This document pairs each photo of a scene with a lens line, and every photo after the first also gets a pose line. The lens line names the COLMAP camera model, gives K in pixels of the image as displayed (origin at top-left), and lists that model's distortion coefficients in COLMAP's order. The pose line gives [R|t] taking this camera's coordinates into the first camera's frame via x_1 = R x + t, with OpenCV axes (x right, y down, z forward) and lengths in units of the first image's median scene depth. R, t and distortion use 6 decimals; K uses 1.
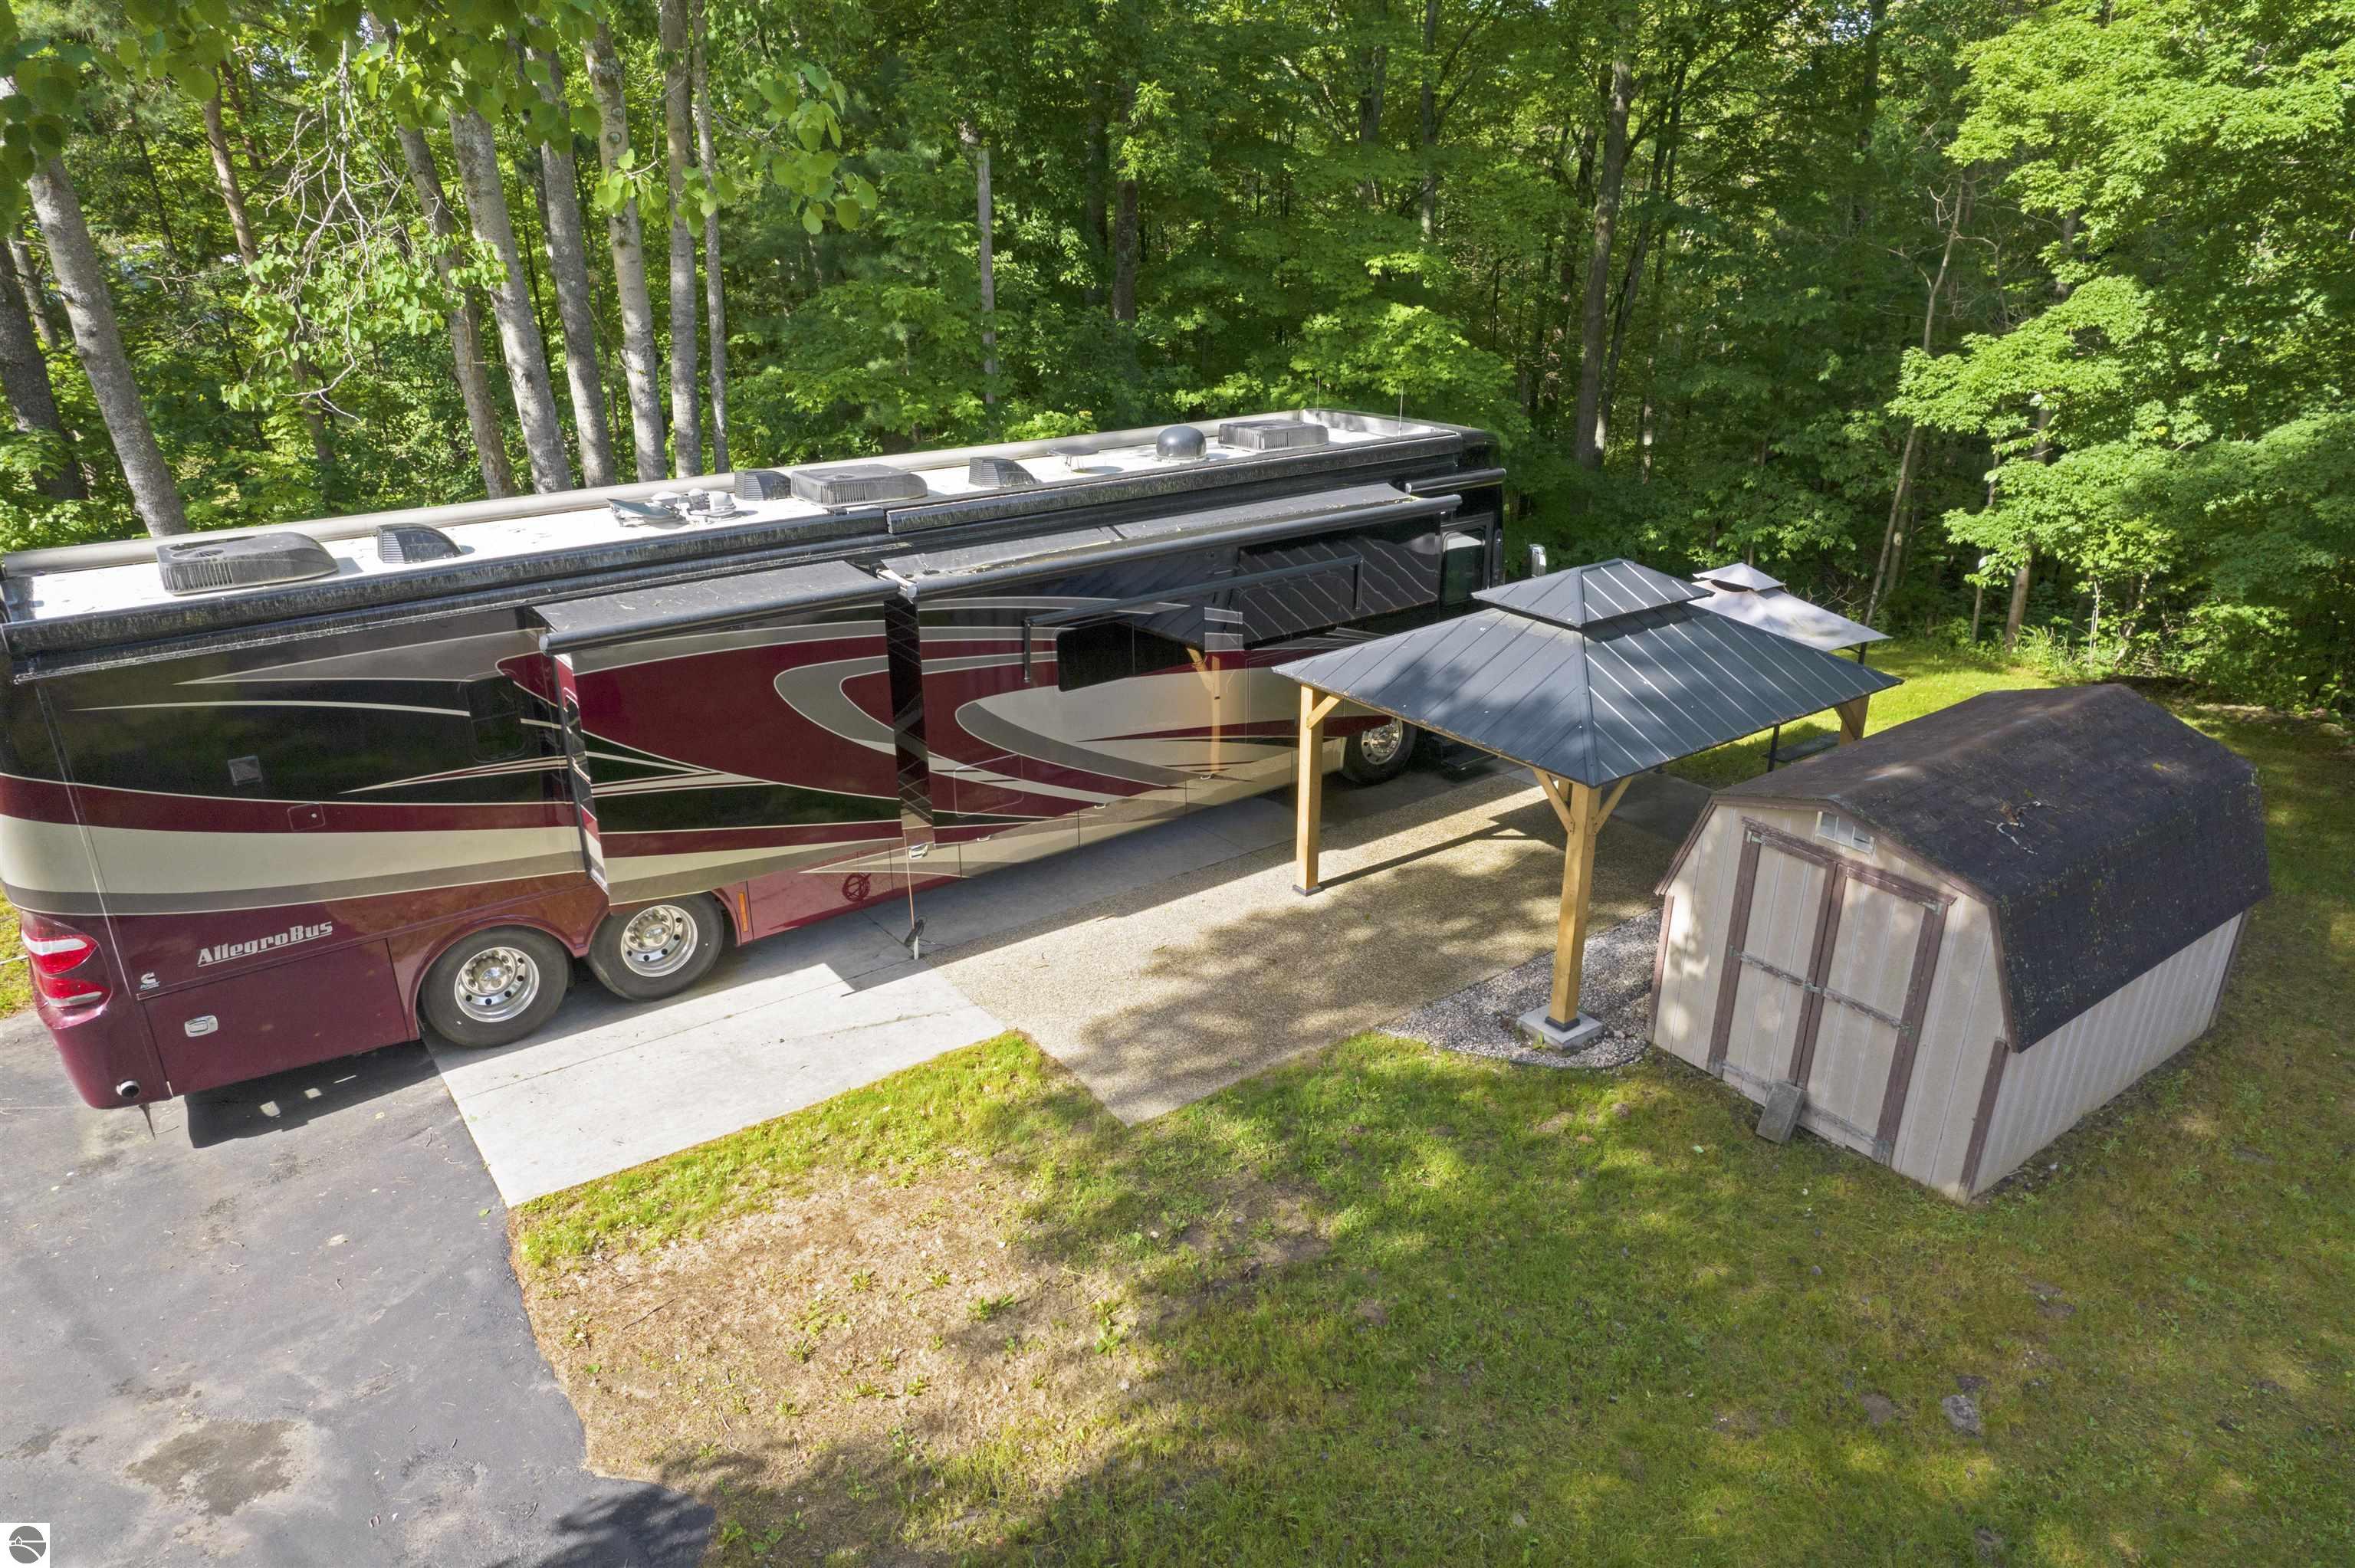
lens RADIAL K [[1541.4, 0, 1192.9], [0, 1541.4, 794.2], [0, 0, 1]] dist [-0.081853, 0.064042]
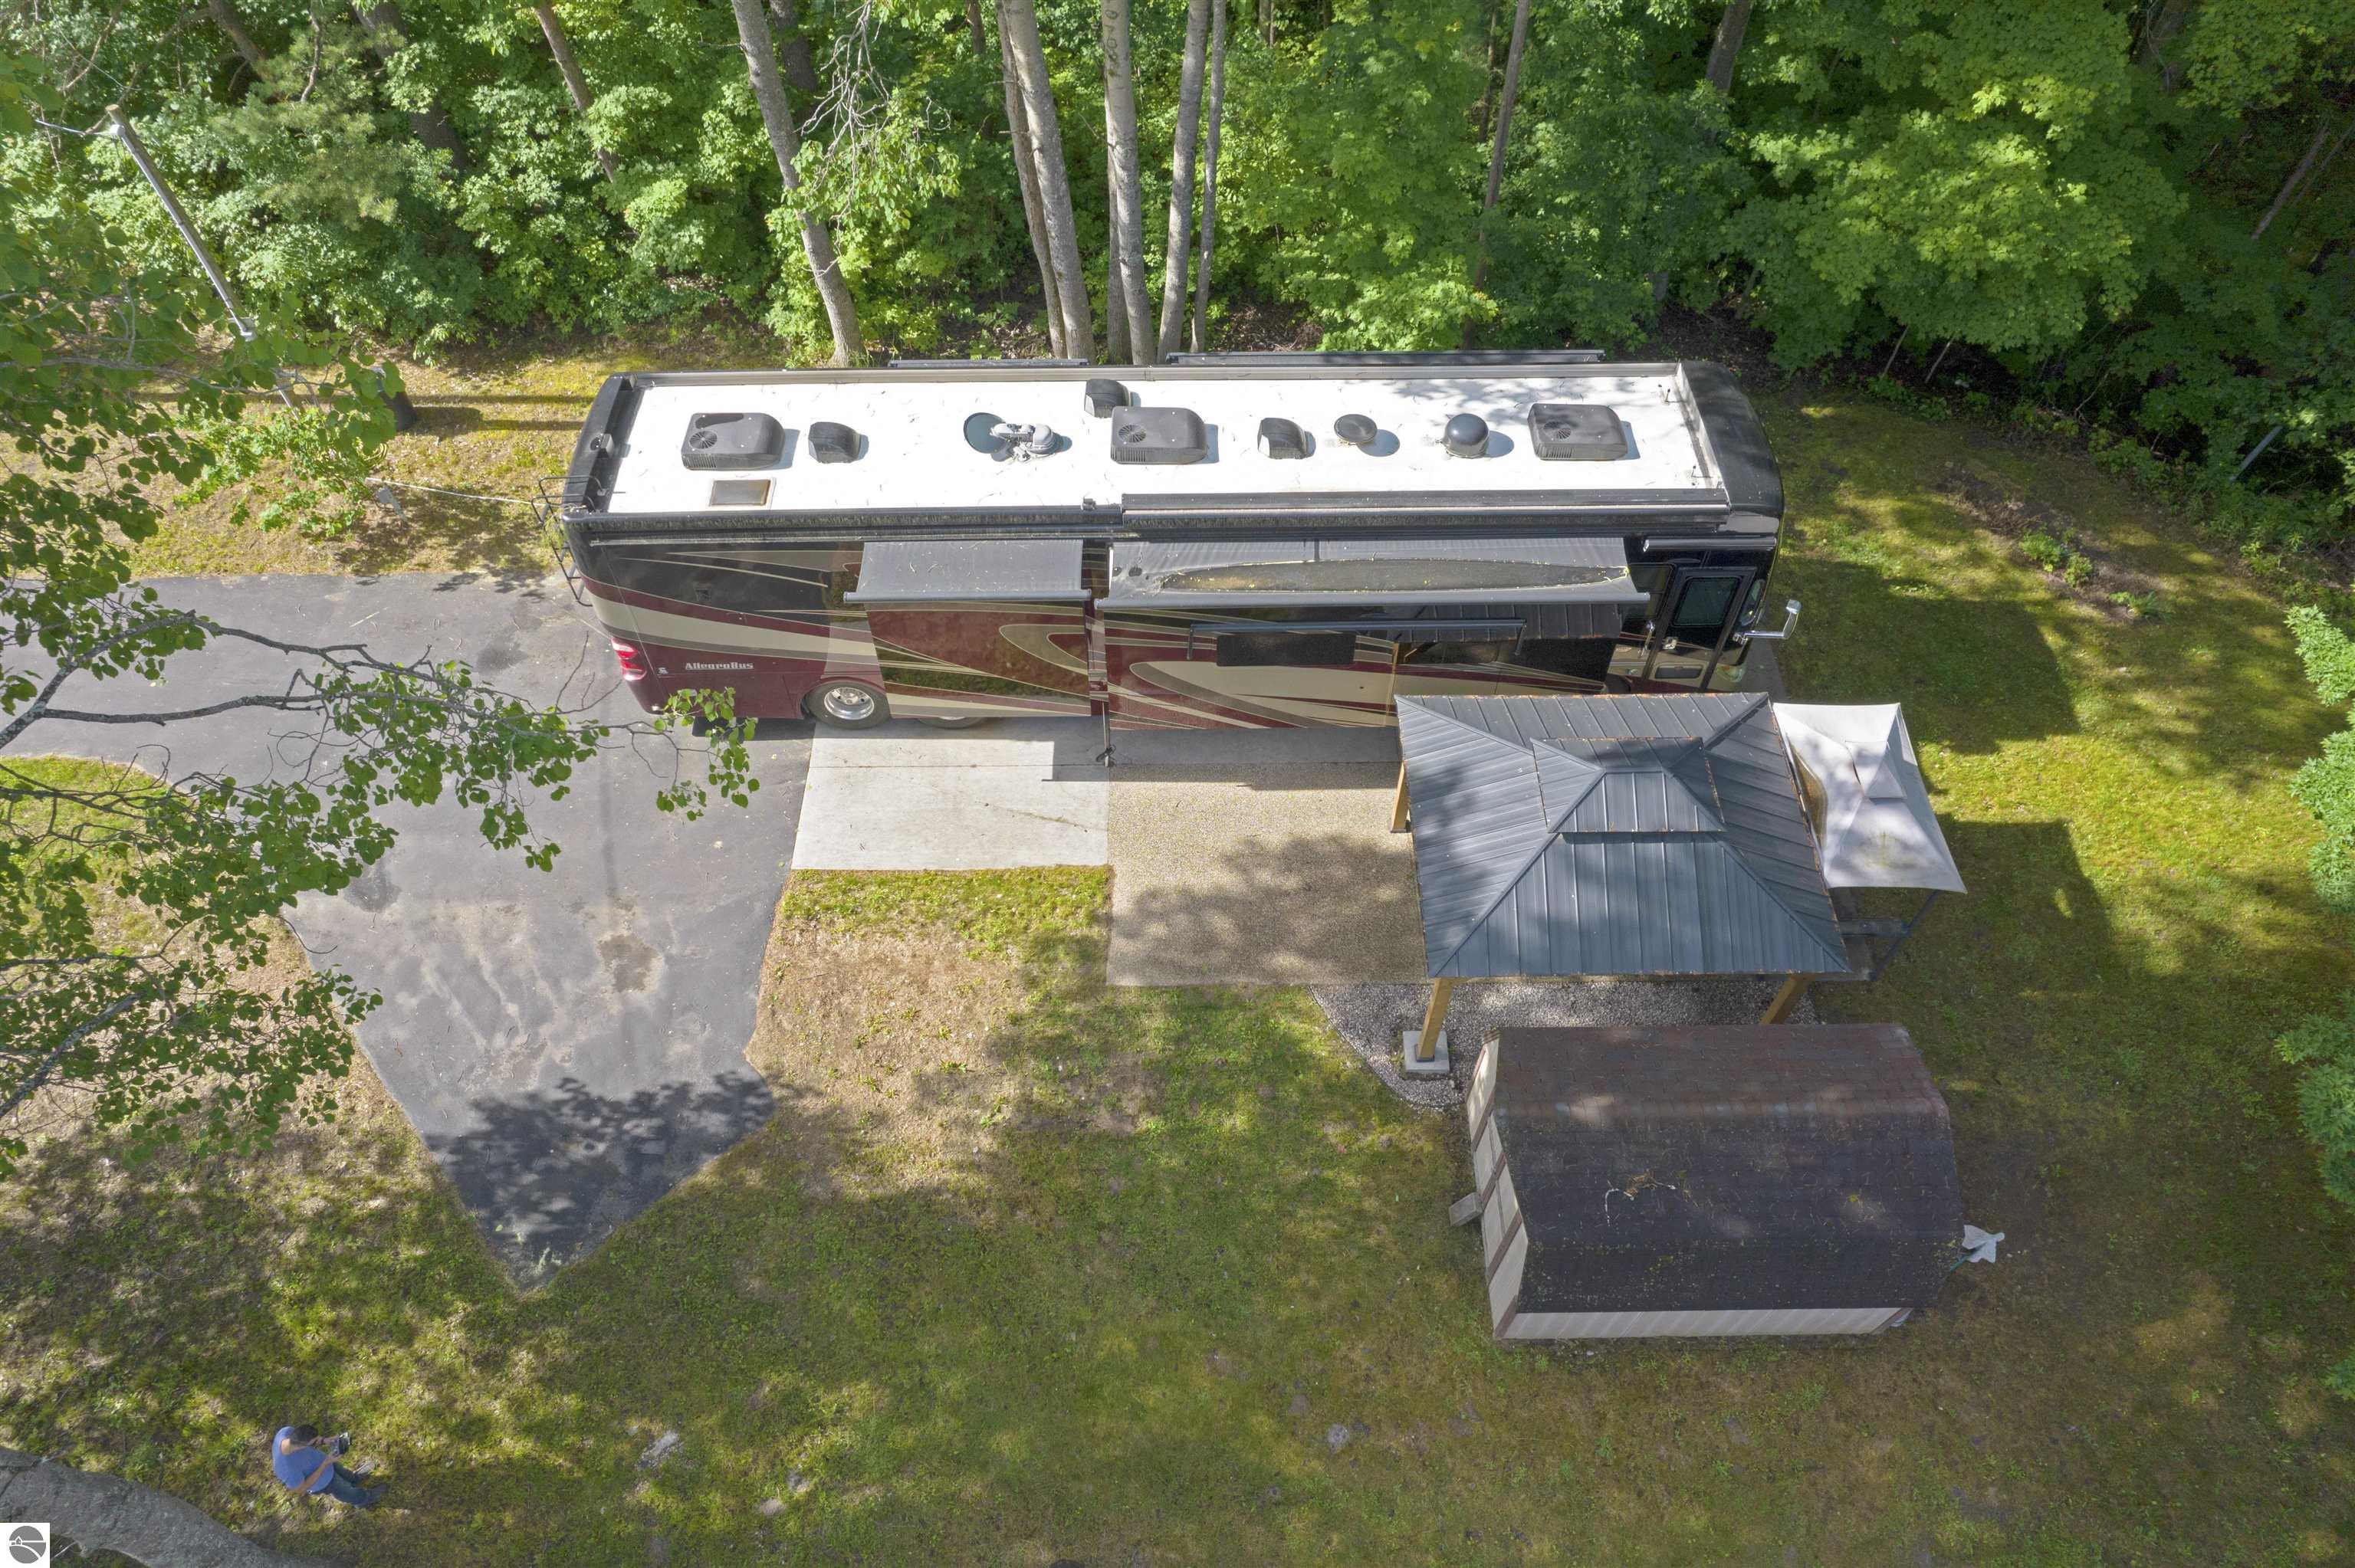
lens RADIAL K [[1512.1, 0, 1167.2], [0, 1512.1, 831.5], [0, 0, 1]] dist [-0.123979, 0.130205]
pose [[0.804353, 0.484153, -0.344400, 0.460388], [-0.217069, 0.779041, 0.588197, -0.824721], [0.553079, -0.398359, 0.731719, -0.054843]]
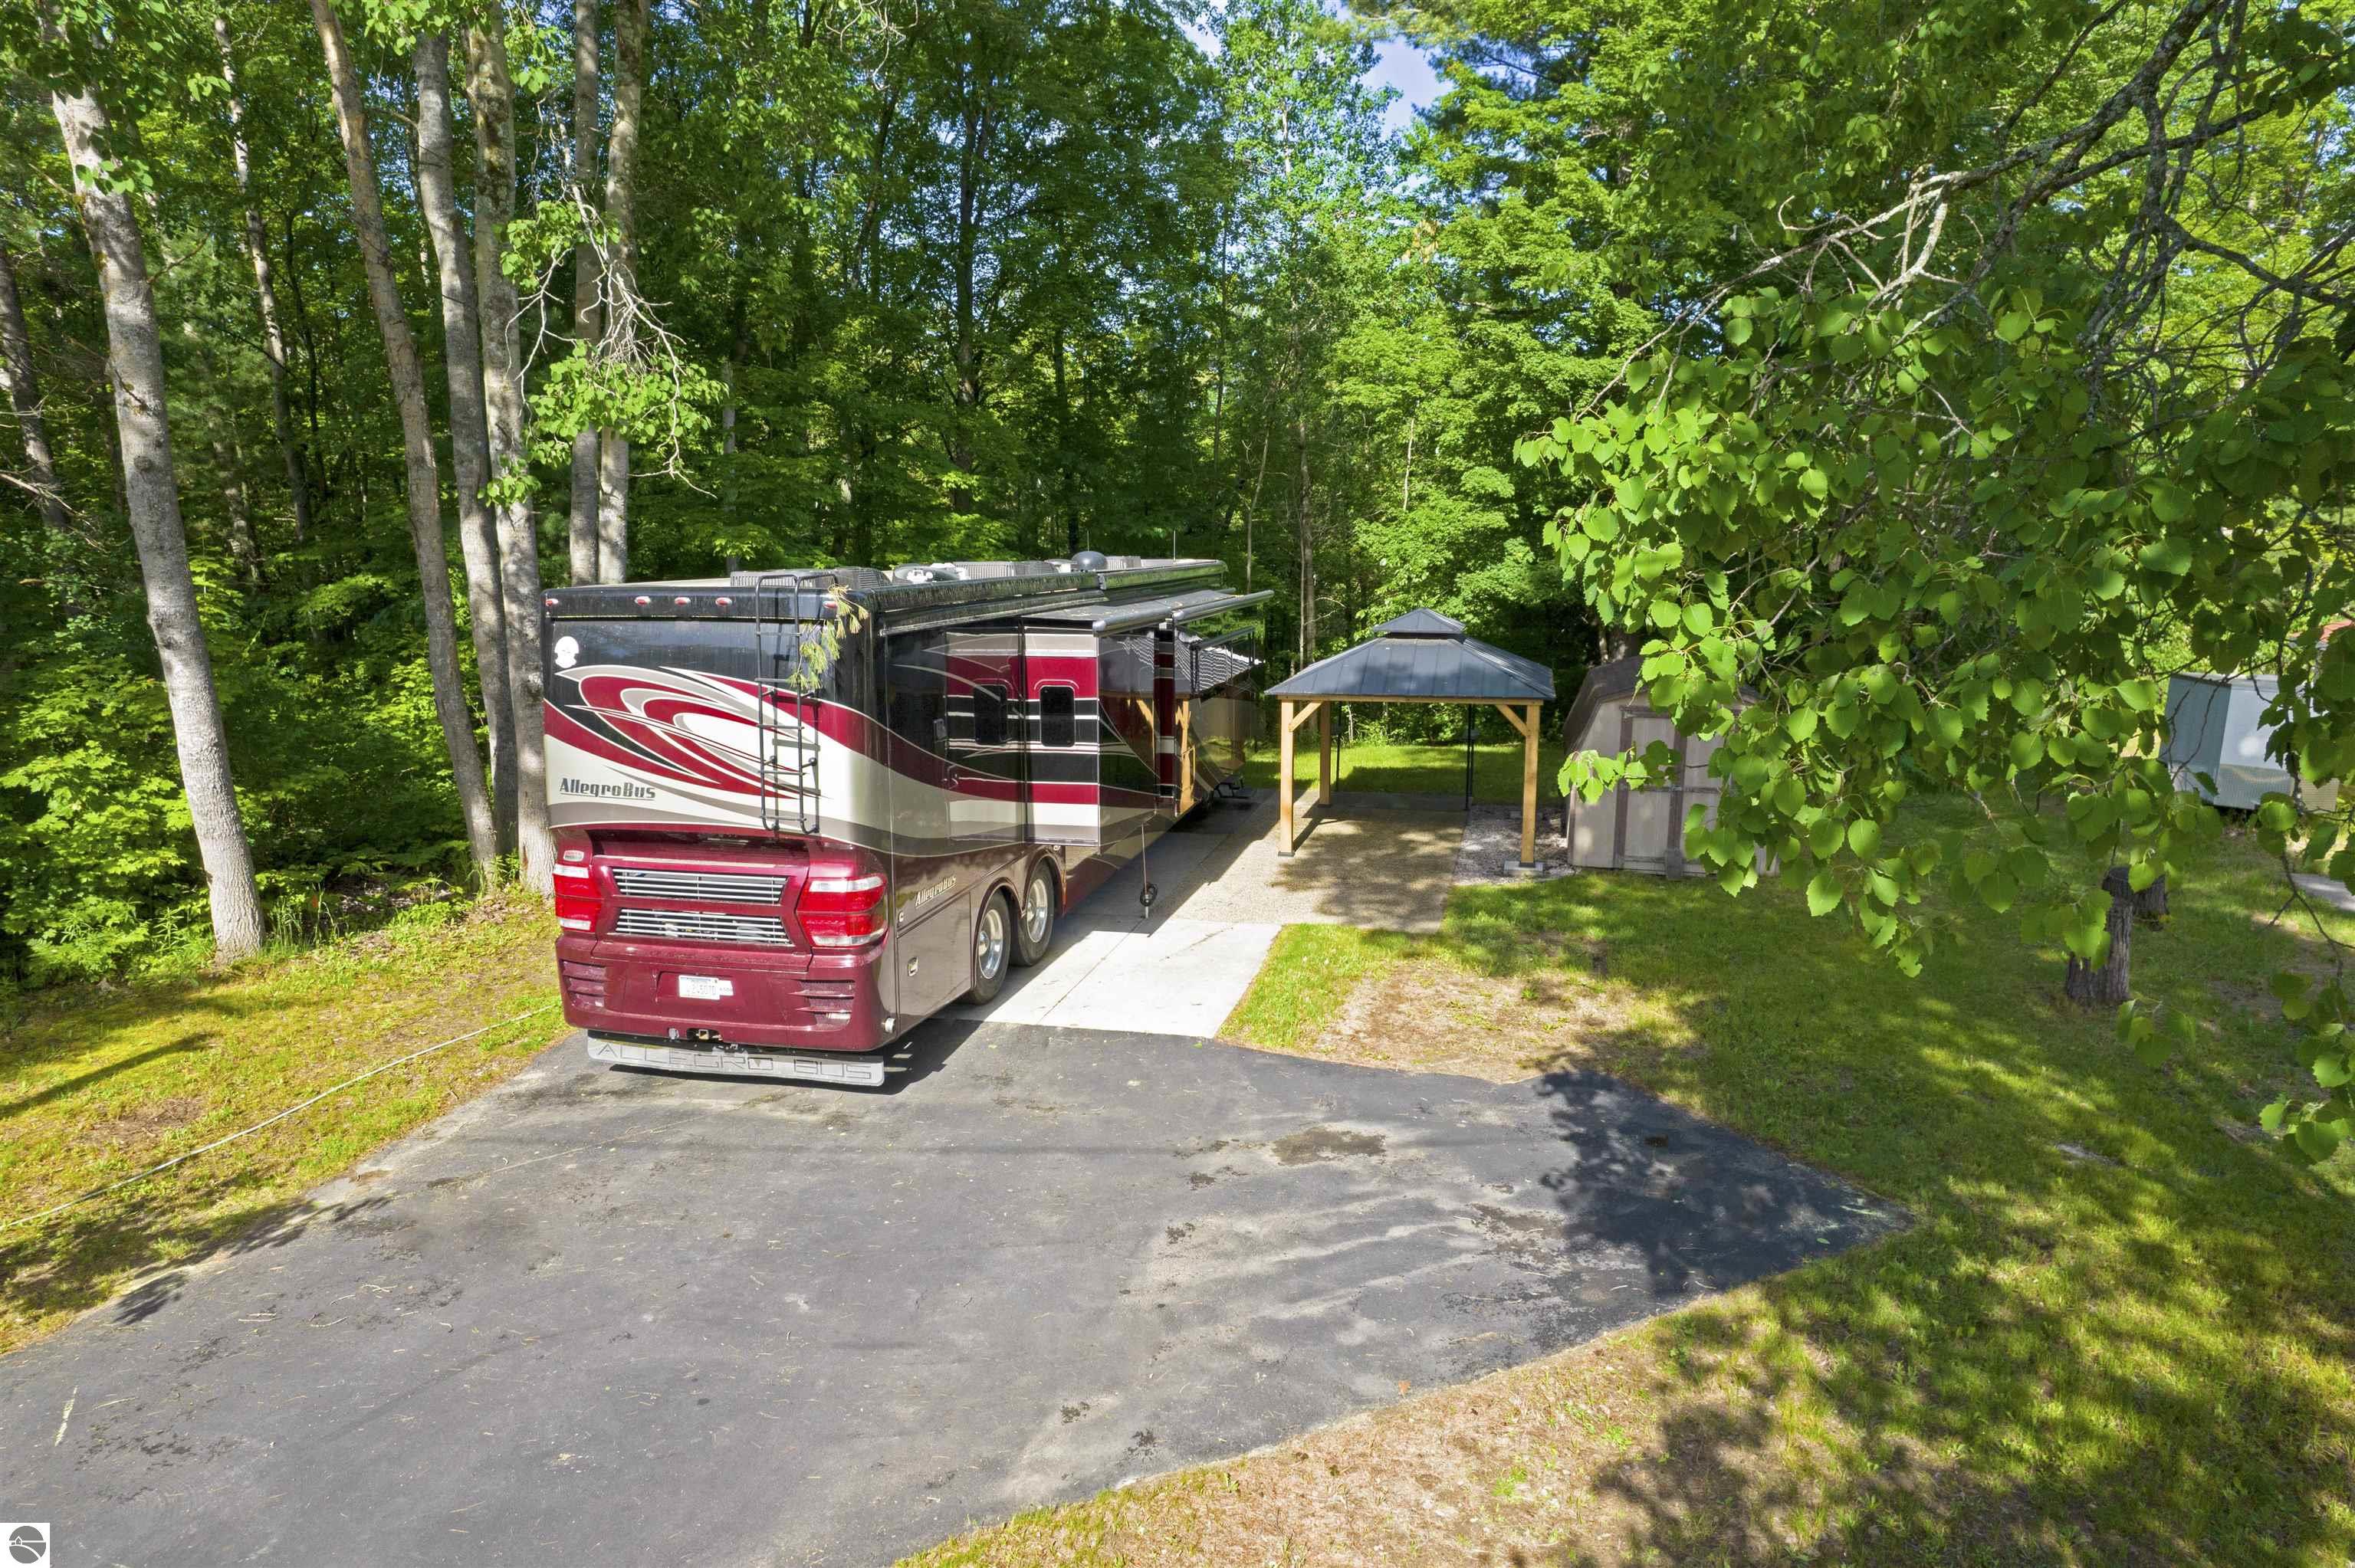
lens RADIAL K [[1508.8, 0, 1177.5], [0, 1508.8, 784.0], [0, 0, 1]] dist [-0.029122, 0.001013]
pose [[0.765910, -0.117092, 0.632196, -1.123999], [0.246252, 0.961722, -0.120211, 0.186722], [-0.593921, 0.247750, 0.765427, -0.032358]]
